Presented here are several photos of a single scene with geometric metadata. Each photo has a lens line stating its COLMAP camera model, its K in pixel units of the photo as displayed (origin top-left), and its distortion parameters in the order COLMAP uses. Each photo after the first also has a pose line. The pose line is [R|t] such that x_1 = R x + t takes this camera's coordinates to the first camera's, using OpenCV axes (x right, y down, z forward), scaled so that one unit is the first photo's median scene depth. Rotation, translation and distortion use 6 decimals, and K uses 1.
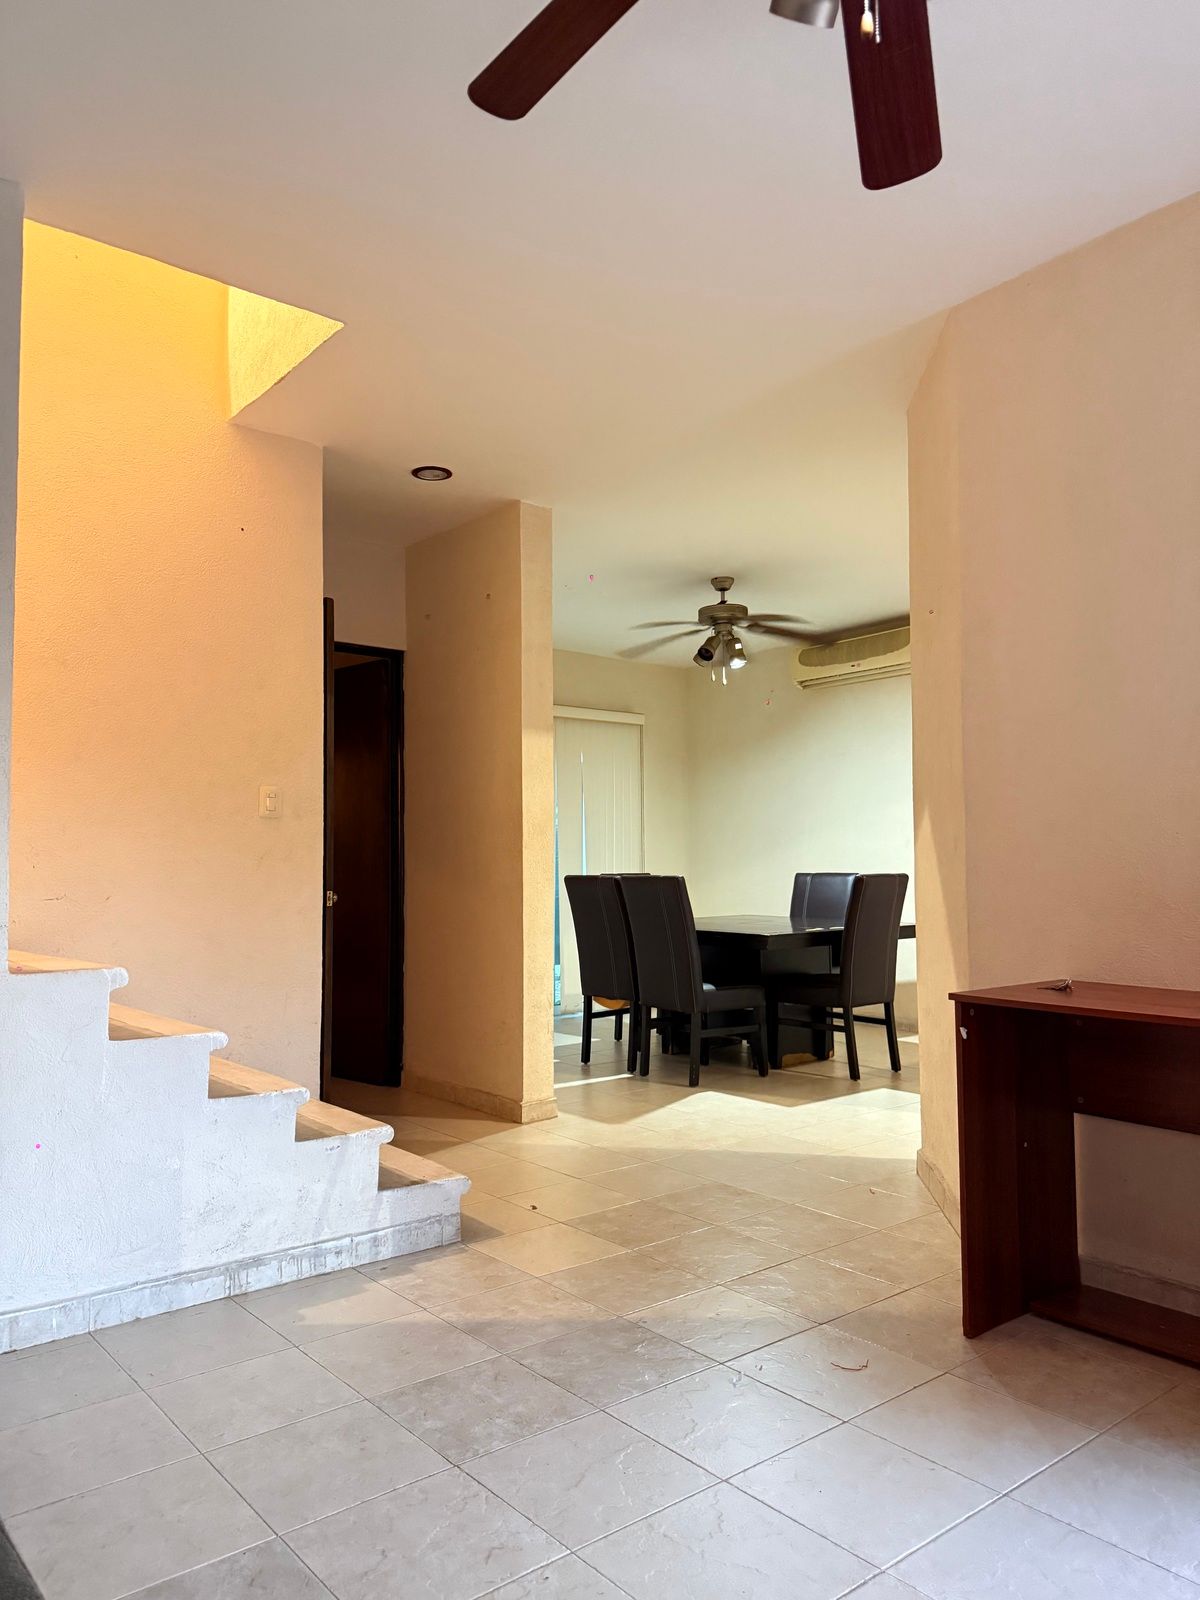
lens RADIAL K [[1131.3, 0, 595.2], [0, 1131.3, 783.8], [0, 0, 1]] dist [0.015820, -0.022190]
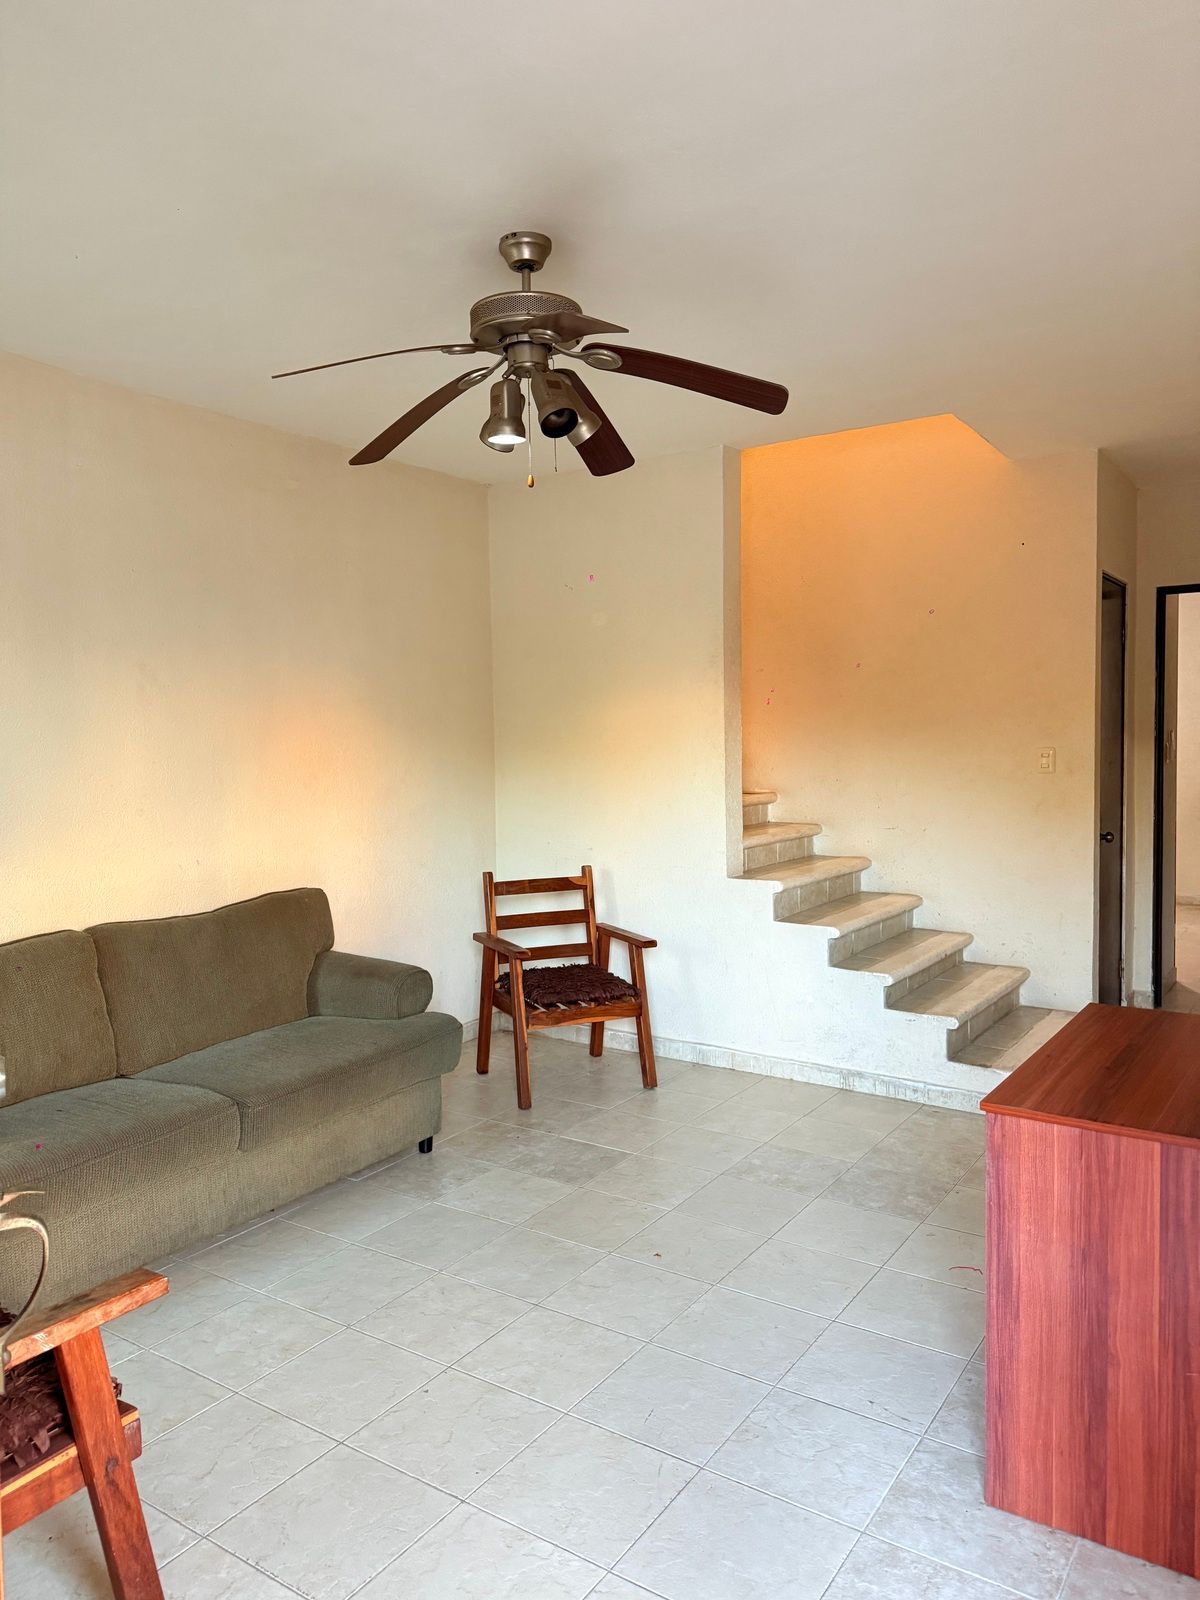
lens RADIAL K [[1131.3, 0, 596.1], [0, 1131.3, 799.0], [0, 0, 1]] dist [0.015820, -0.022190]
pose [[0.287328, 0.061359, -0.955865, 1.190979], [0.082005, 0.992706, 0.088375, -0.144389], [0.954315, -0.103778, 0.280201, 0.268185]]
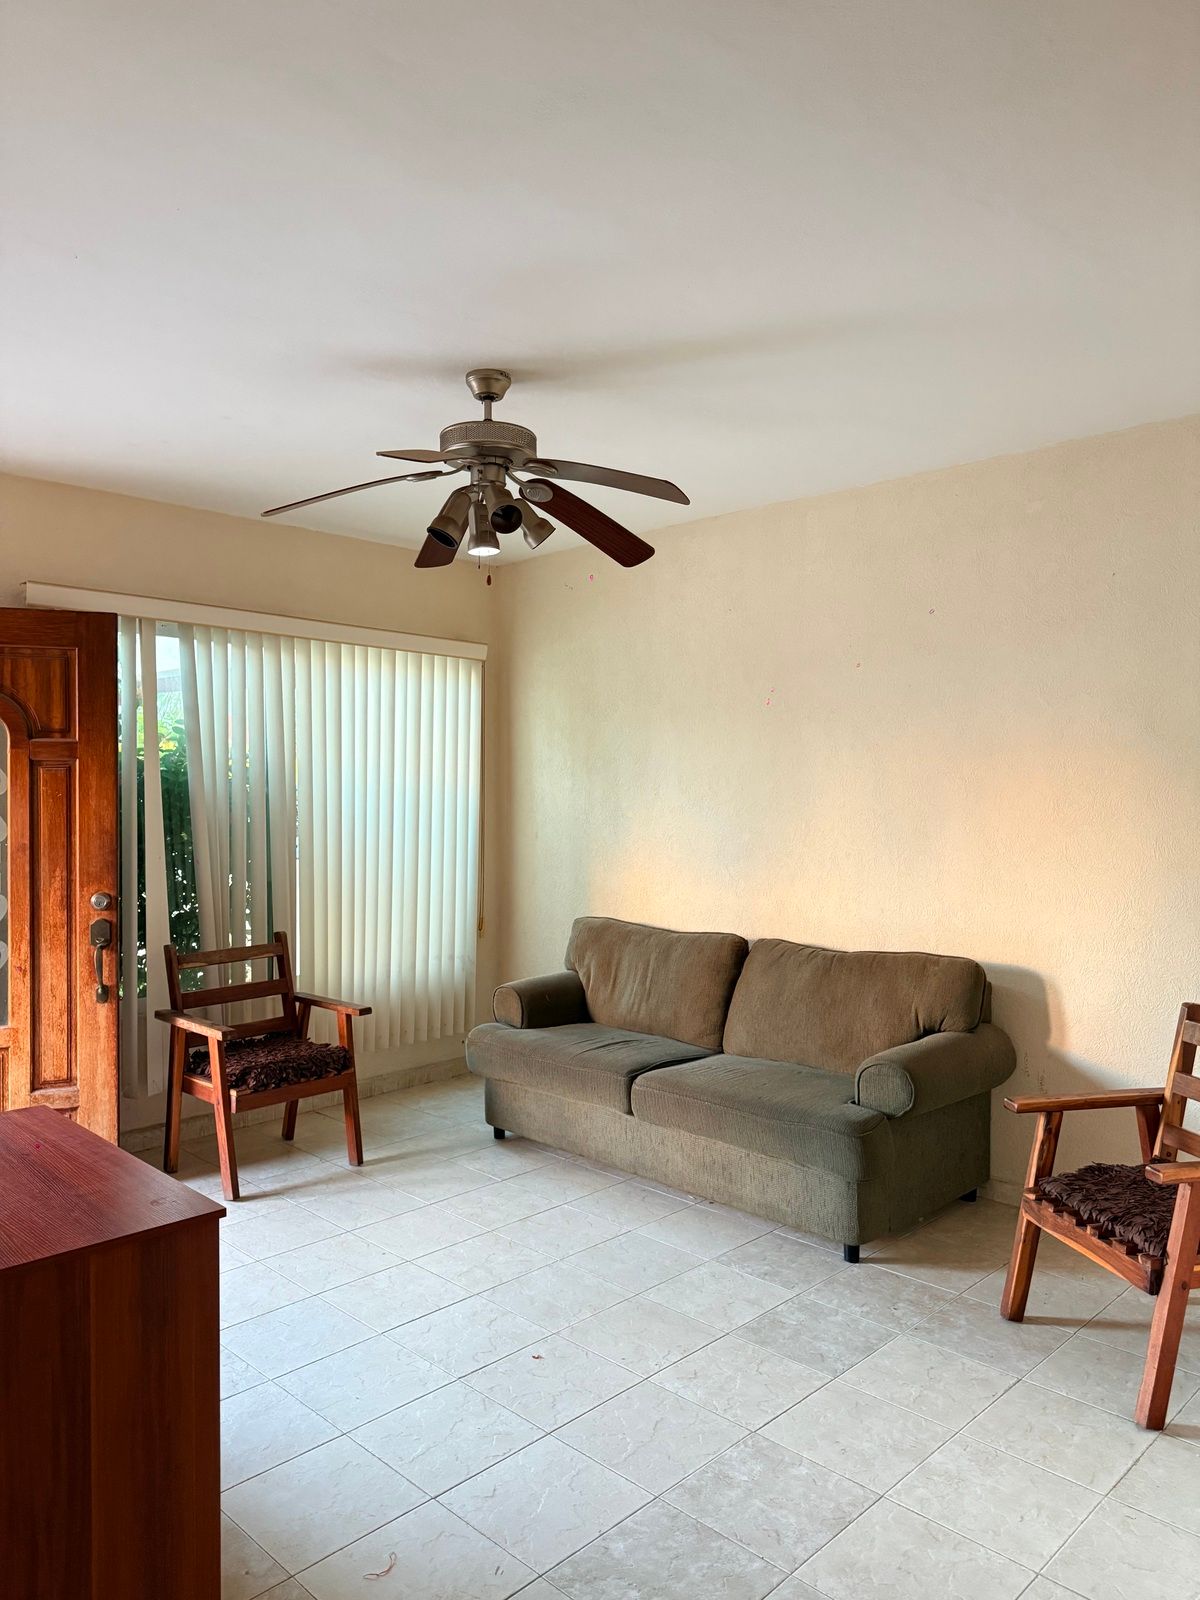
lens RADIAL K [[1131.3, 0, 606.7], [0, 1131.3, 795.5], [0, 0, 1]] dist [0.015820, -0.022190]
pose [[-0.991036, 0.000720, -0.133592, 0.168052], [0.007206, 0.998818, -0.048073, -0.055160], [0.133399, -0.048604, -0.989870, 1.775917]]
